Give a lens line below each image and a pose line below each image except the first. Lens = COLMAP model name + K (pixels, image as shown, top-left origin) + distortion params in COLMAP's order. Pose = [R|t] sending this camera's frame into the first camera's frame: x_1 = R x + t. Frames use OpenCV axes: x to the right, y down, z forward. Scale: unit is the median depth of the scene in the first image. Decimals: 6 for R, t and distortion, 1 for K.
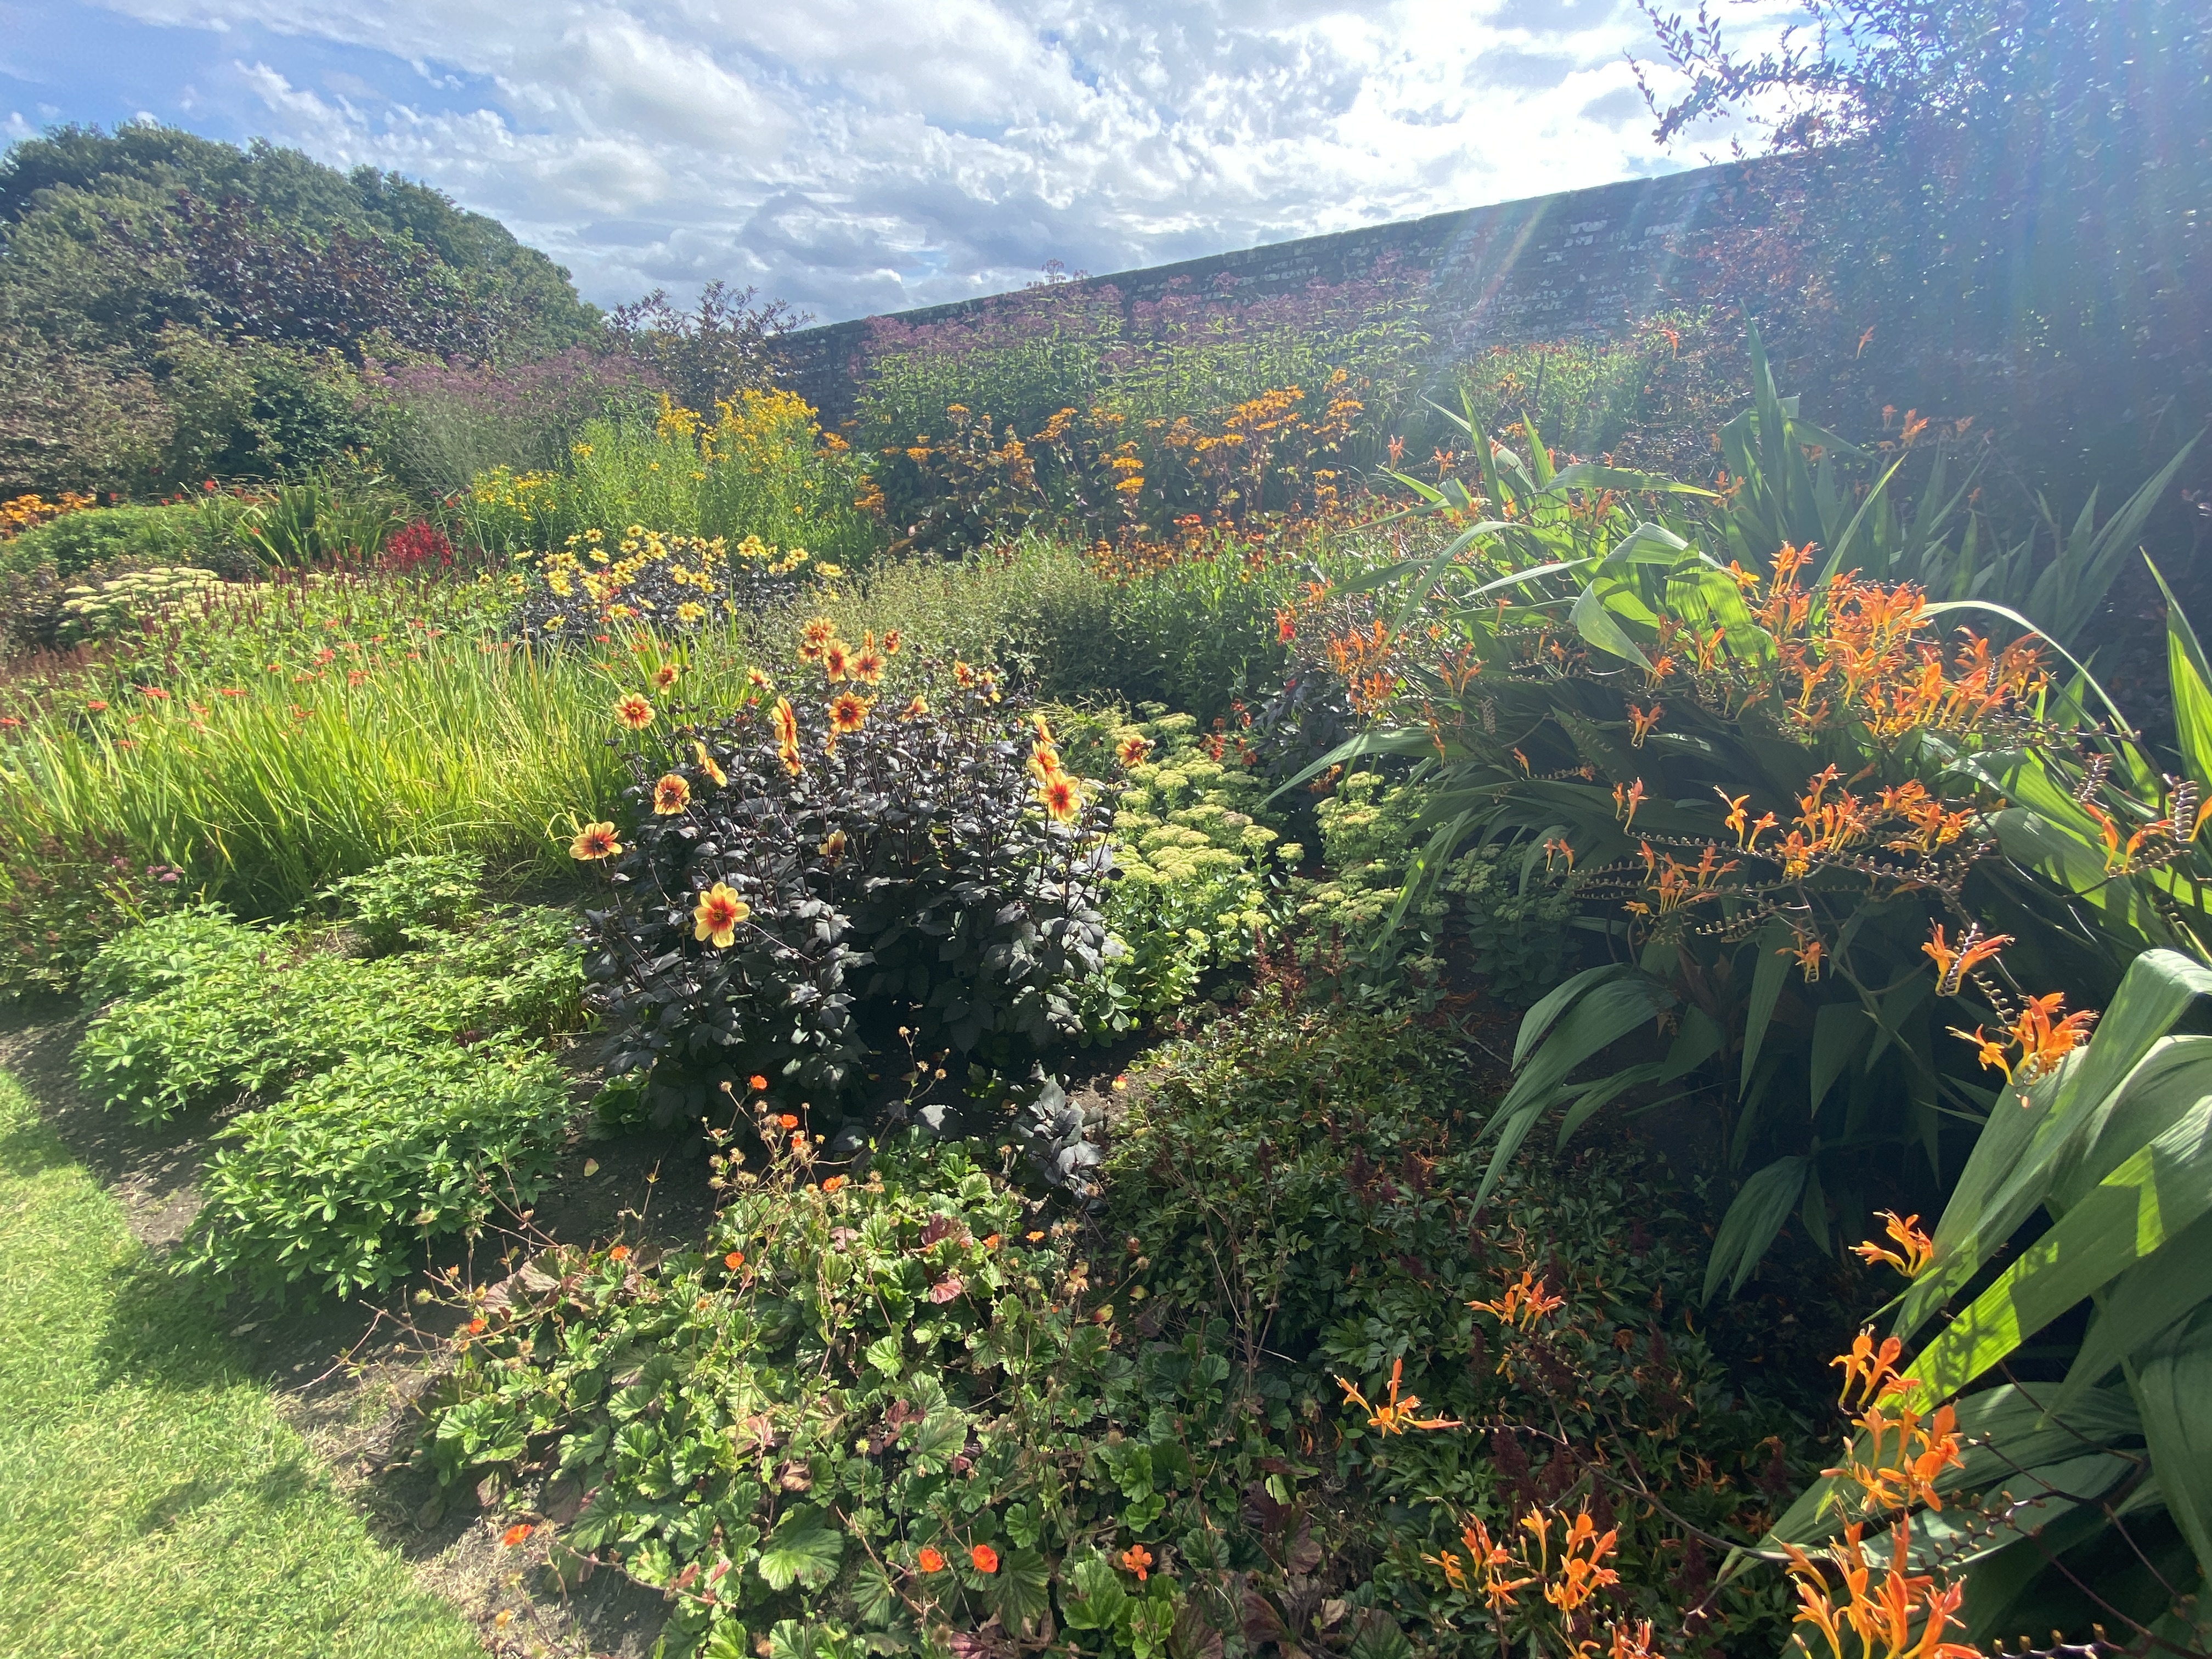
lens RADIAL K [[924.4, 0, 1106.6], [0, 924.4, 835.0], [0, 0, 1]] dist [0.026456, -0.024716]
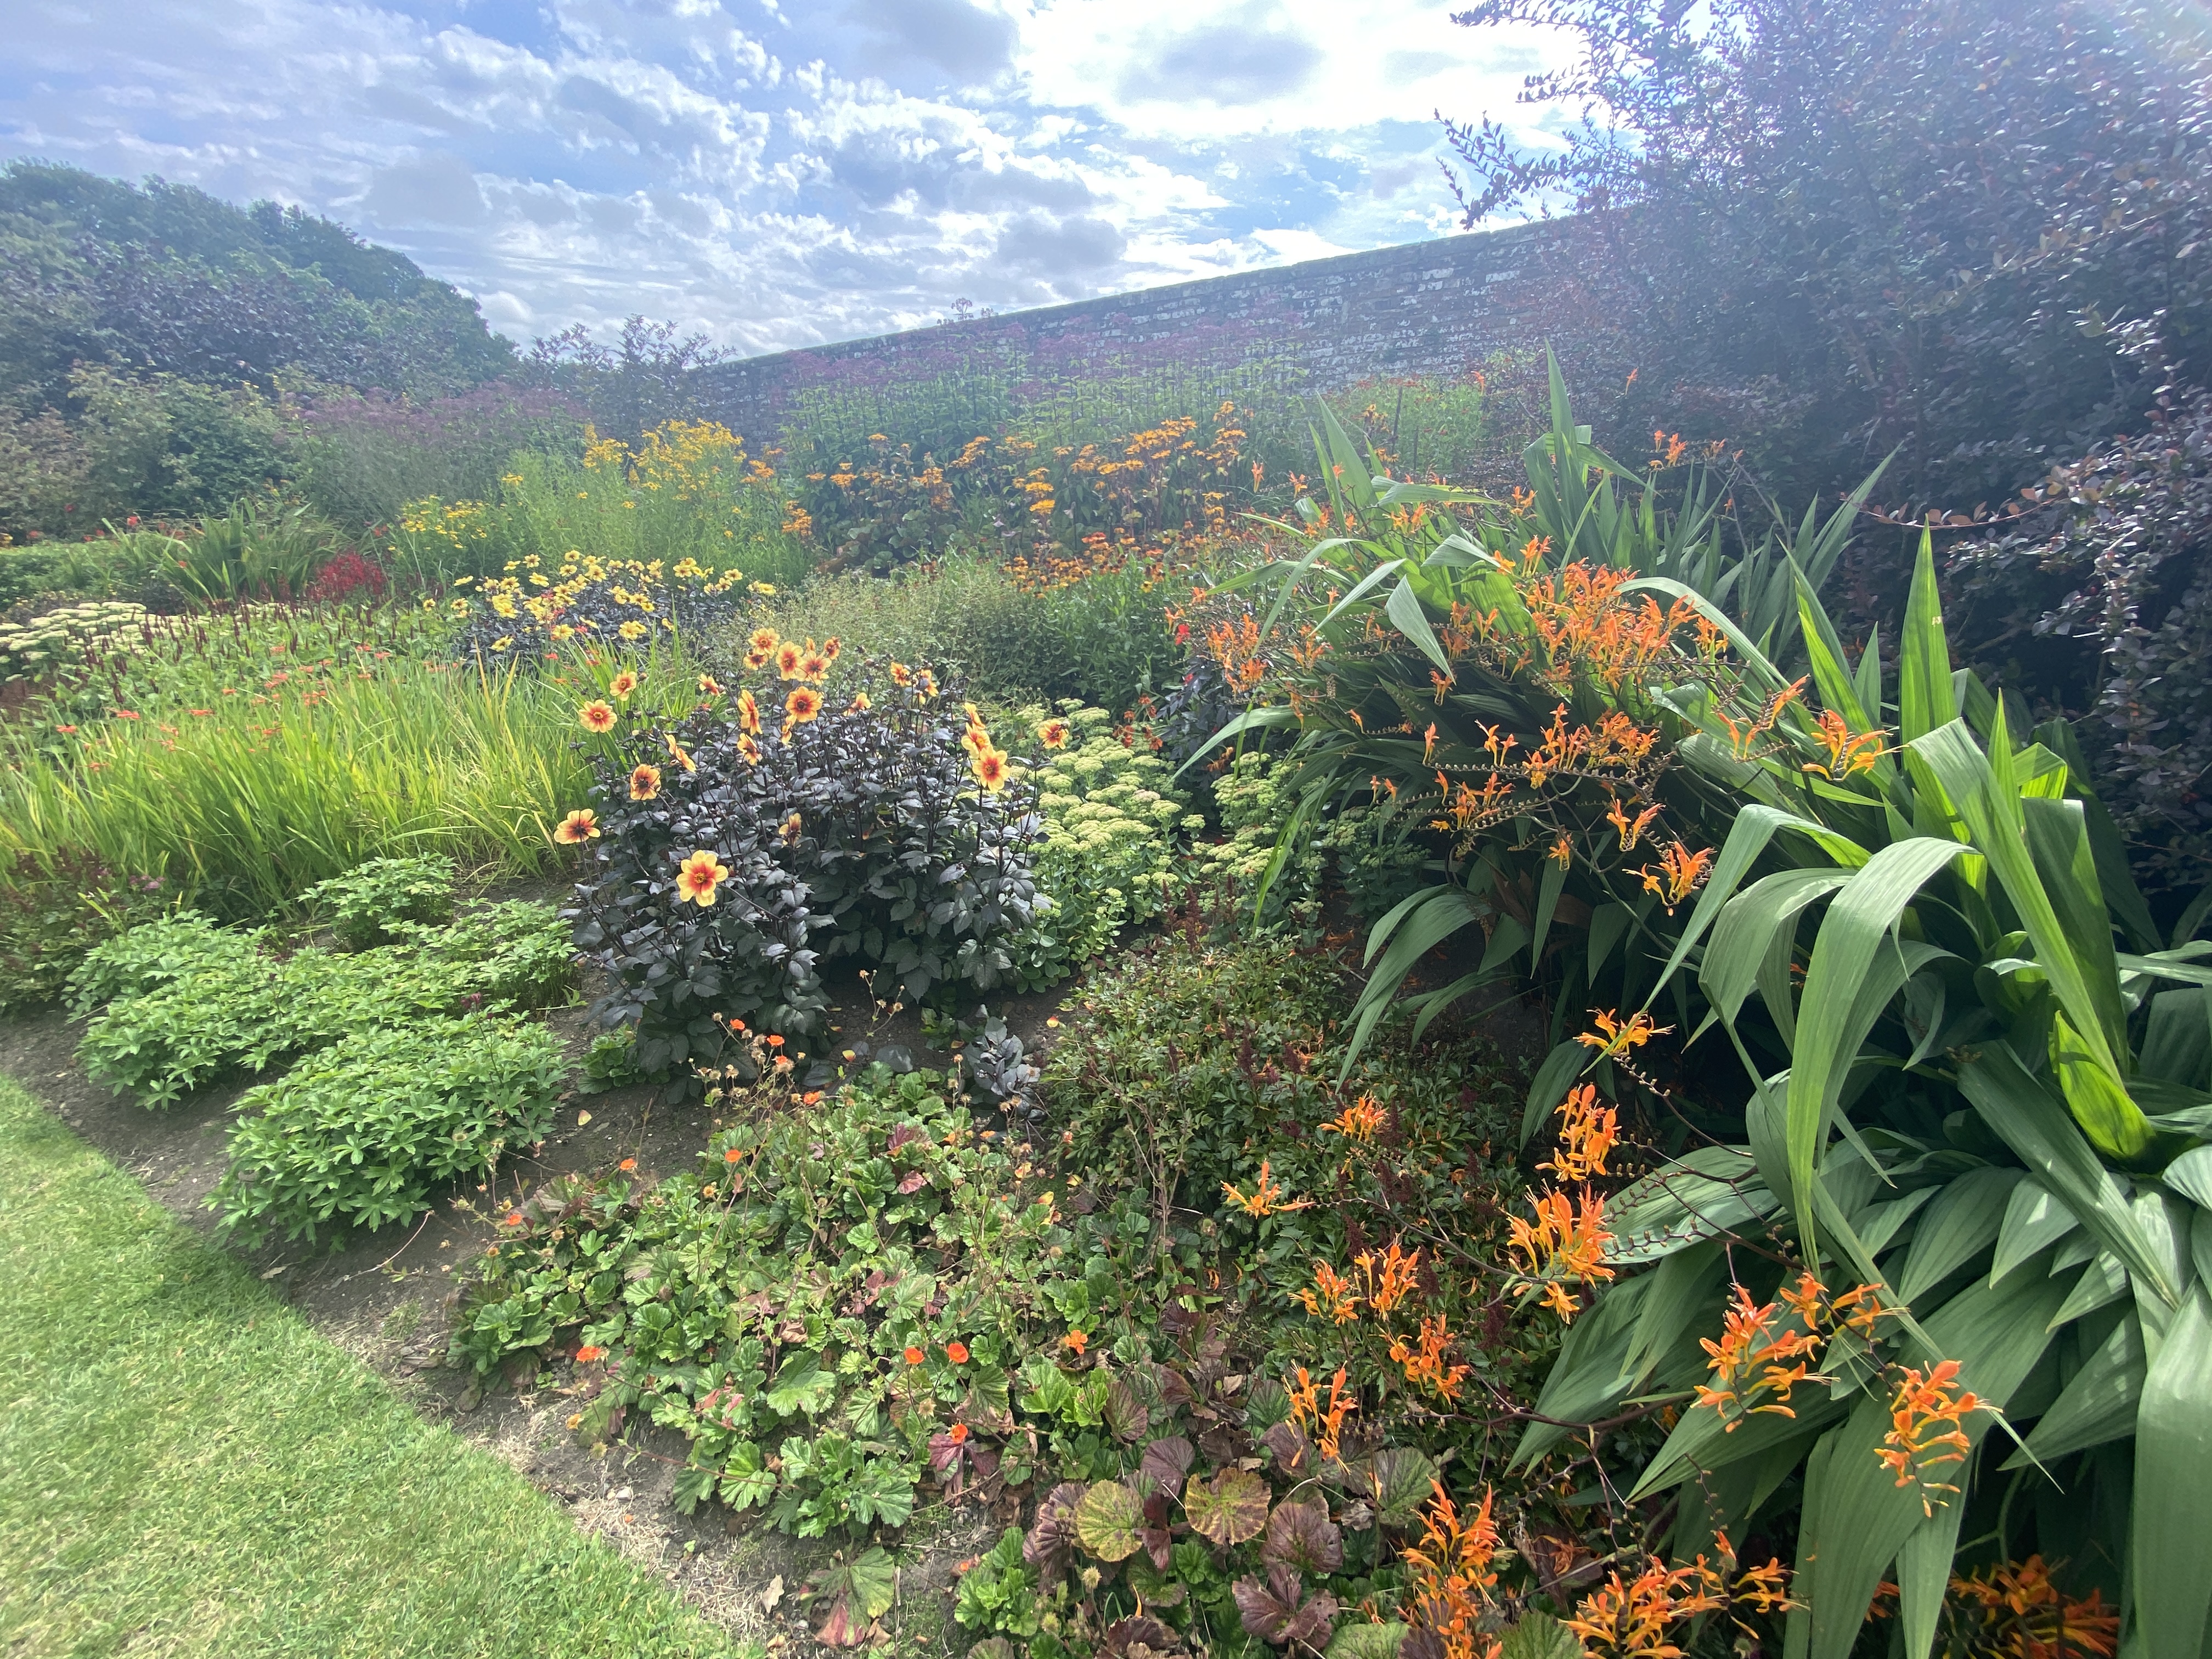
lens RADIAL K [[896.5, 0, 1107.9], [0, 896.5, 847.5], [0, 0, 1]] dist [0.023809, -0.023269]
pose [[0.996005, -0.041771, 0.078921, 0.002878], [0.041727, 0.999127, 0.002199, 0.046400], [-0.078944, 0.001103, 0.996878, -0.115026]]
